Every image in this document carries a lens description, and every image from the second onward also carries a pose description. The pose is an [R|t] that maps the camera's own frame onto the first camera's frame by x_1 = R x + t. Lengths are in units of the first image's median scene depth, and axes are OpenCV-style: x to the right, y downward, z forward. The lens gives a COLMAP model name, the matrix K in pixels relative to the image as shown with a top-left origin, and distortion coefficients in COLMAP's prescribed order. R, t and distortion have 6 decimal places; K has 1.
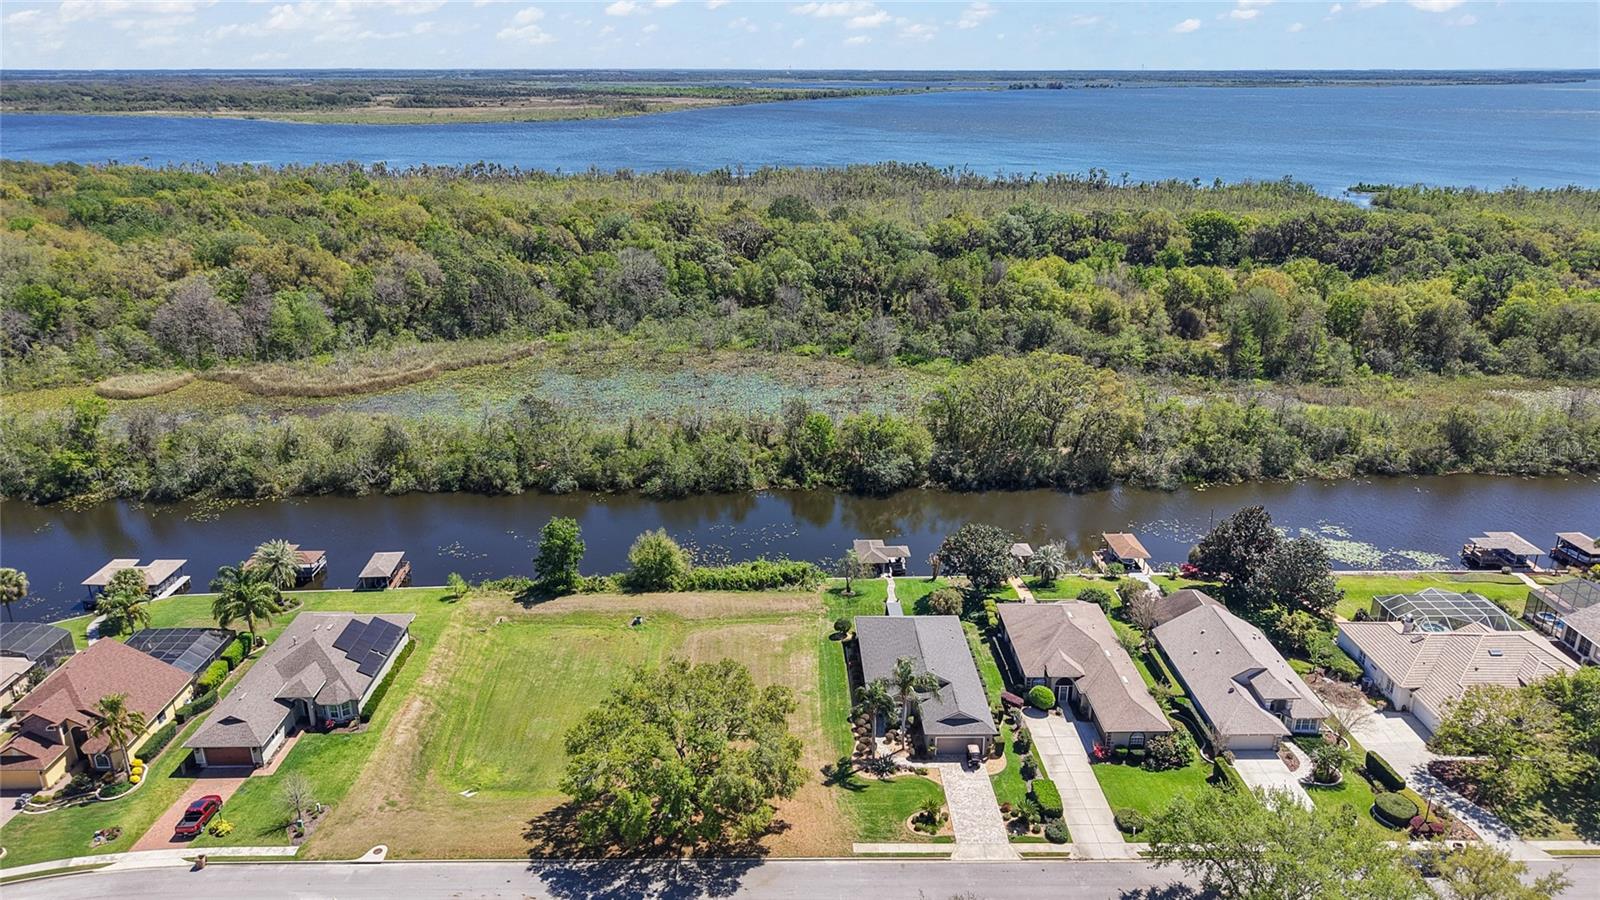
lens RADIAL K [[1085.4, 0, 799.2], [0, 1085.4, 437.0], [0, 0, 1]] dist [0.044954, -0.079514]
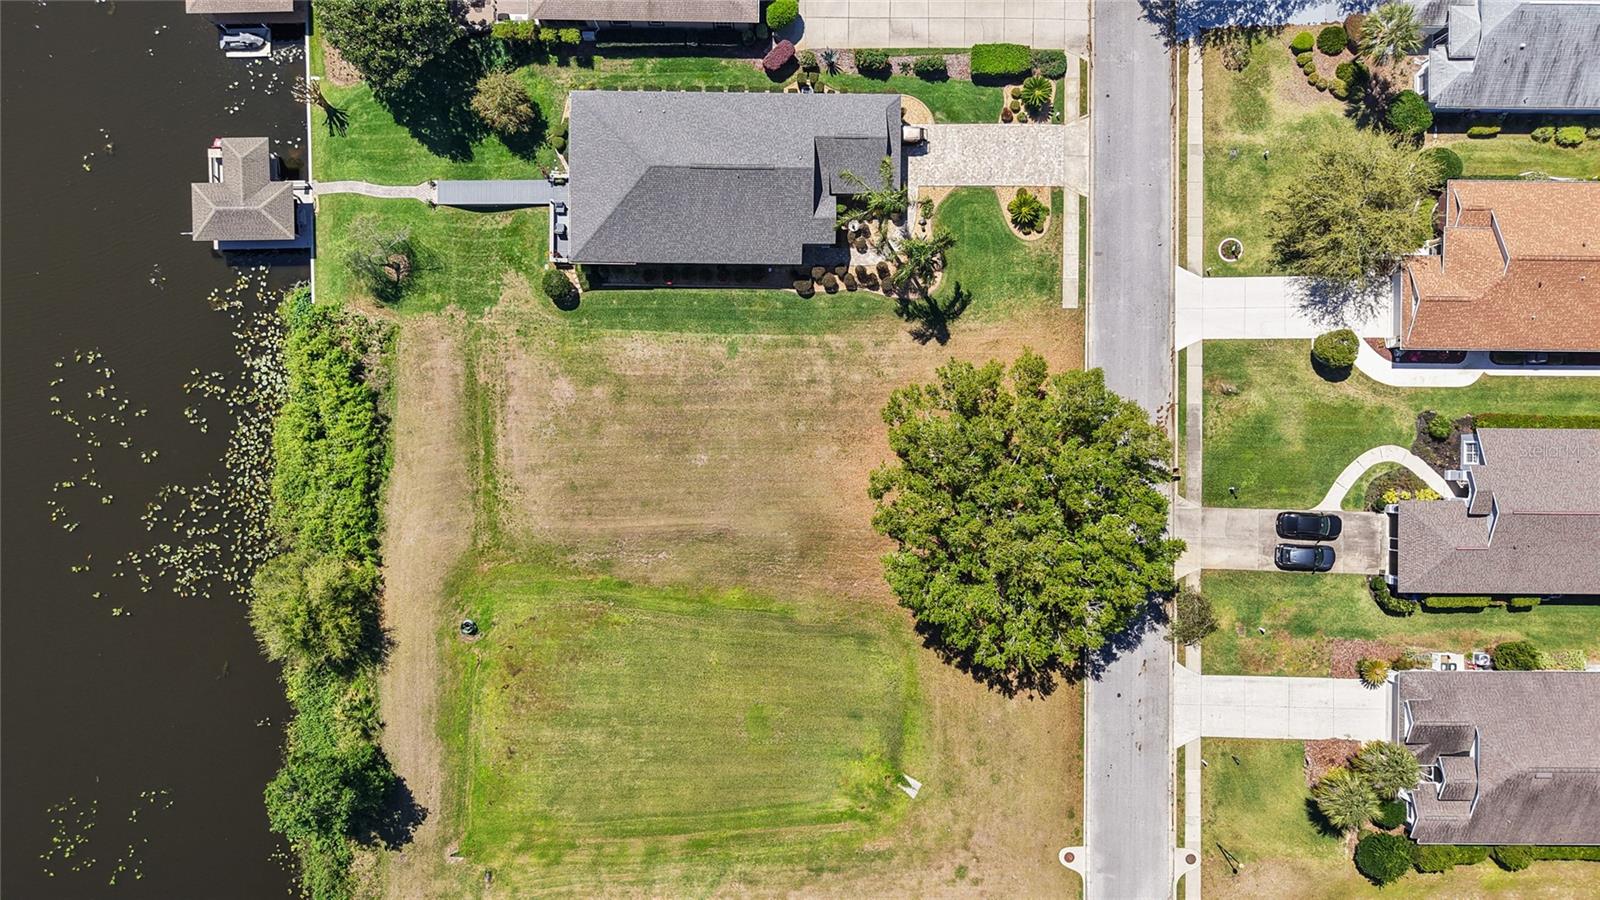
lens RADIAL K [[1031.1, 0, 800.0], [0, 1031.1, 450.0], [0, 0, 1]] dist [0.023058, -0.047712]
pose [[0.022924, -0.999737, -0.000766, -0.043265], [0.300959, 0.006170, 0.953617, -0.301782], [-0.953362, -0.022091, 0.301021, 0.621834]]
